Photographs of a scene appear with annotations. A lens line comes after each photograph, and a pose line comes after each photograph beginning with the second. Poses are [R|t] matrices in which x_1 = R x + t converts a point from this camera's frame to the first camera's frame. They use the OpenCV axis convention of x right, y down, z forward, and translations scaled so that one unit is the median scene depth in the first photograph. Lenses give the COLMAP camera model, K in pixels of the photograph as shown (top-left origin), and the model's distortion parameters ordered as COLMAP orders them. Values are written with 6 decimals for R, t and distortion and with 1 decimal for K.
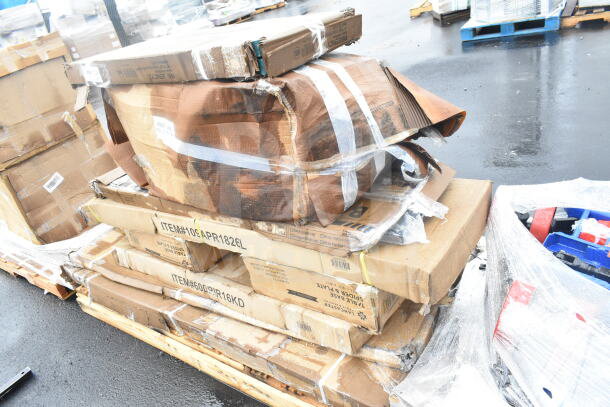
lens RADIAL K [[462.1, 0, 306.7], [0, 462.1, 205.0], [0, 0, 1]] dist [-0.019303, 0.008110]
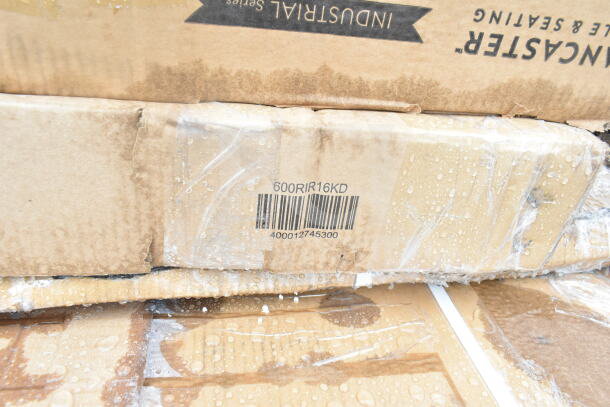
lens RADIAL K [[462.1, 0, 307.7], [0, 462.1, 206.3], [0, 0, 1]] dist [-0.019303, 0.008110]
pose [[0.660471, -0.179425, 0.729099, -0.118726], [0.079444, 0.982277, 0.169764, 0.200631], [-0.746637, -0.054201, 0.663020, 0.764985]]
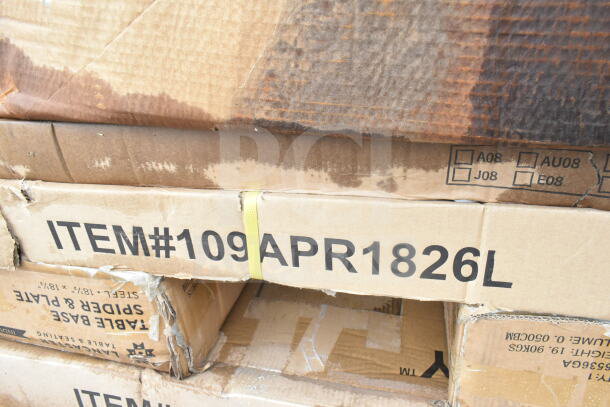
lens RADIAL K [[462.1, 0, 304.2], [0, 462.1, 200.7], [0, 0, 1]] dist [-0.019303, 0.008110]
pose [[0.904548, -0.062821, 0.421719, -0.303778], [0.064597, 0.997860, 0.010091, 0.033359], [-0.421451, 0.018114, 0.906670, 0.720963]]
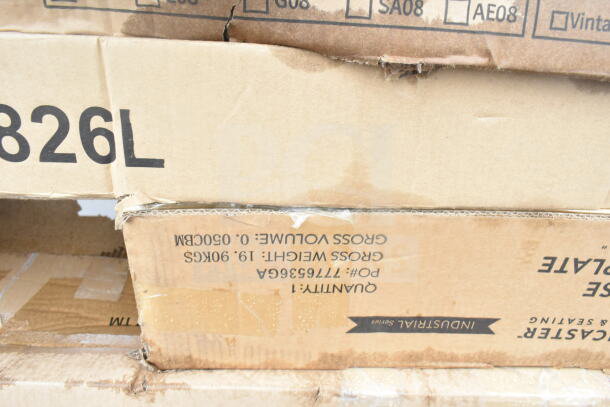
lens RADIAL K [[462.1, 0, 303.2], [0, 462.1, 201.1], [0, 0, 1]] dist [-0.019303, 0.008110]
pose [[0.751031, -0.096163, 0.653227, -0.187706], [0.085978, 0.995157, 0.047648, 0.094555], [-0.654645, 0.020378, 0.755661, 0.728590]]
